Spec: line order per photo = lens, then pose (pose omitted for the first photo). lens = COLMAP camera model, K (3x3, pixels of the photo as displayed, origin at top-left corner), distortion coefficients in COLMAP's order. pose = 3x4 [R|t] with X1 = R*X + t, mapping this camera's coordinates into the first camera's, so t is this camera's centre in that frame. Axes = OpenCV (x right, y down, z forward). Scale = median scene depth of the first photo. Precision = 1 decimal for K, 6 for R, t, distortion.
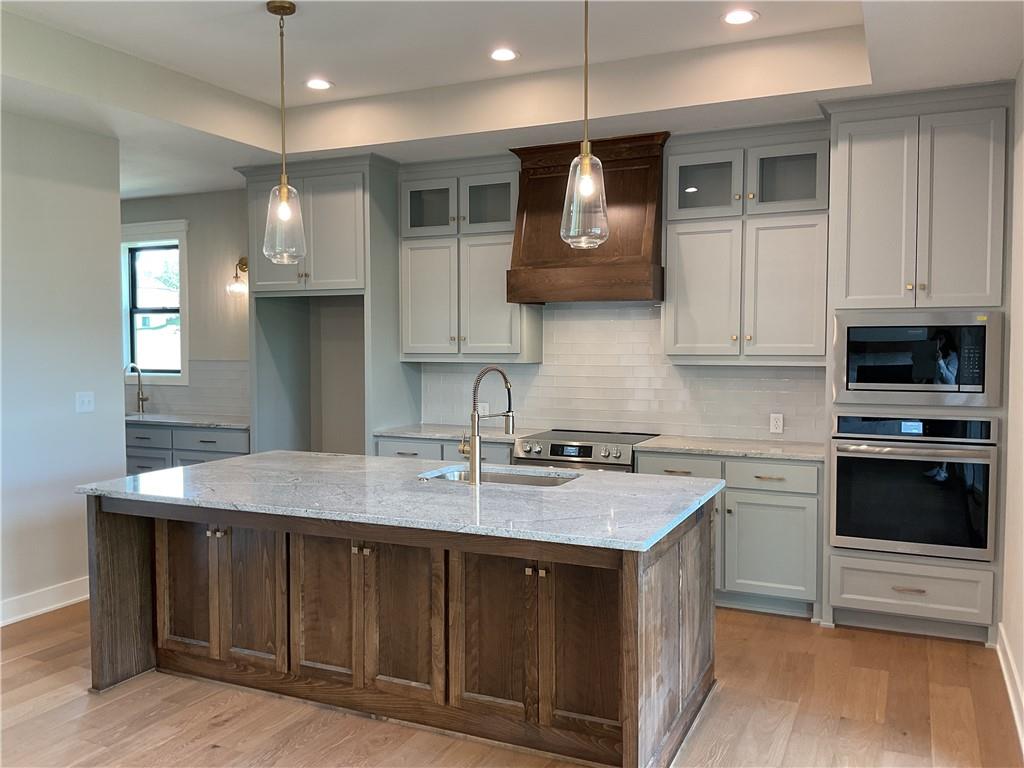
lens RADIAL K [[848.3, 0, 532.1], [0, 848.3, 381.2], [0, 0, 1]] dist [0.033251, -0.065732]
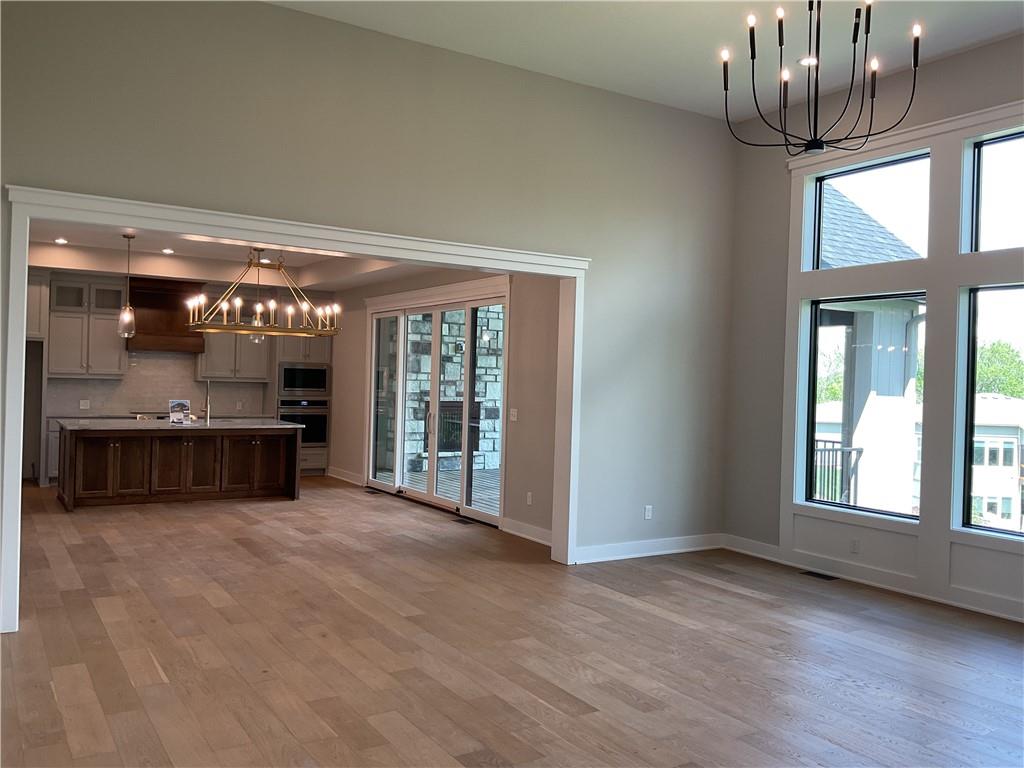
lens RADIAL K [[848.3, 0, 517.2], [0, 848.3, 387.5], [0, 0, 1]] dist [0.033251, -0.065732]
pose [[0.542990, 0.006776, 0.839712, -1.605318], [0.009800, 0.999848, -0.014405, 0.049674], [-0.839682, 0.016051, 0.542841, -1.194709]]
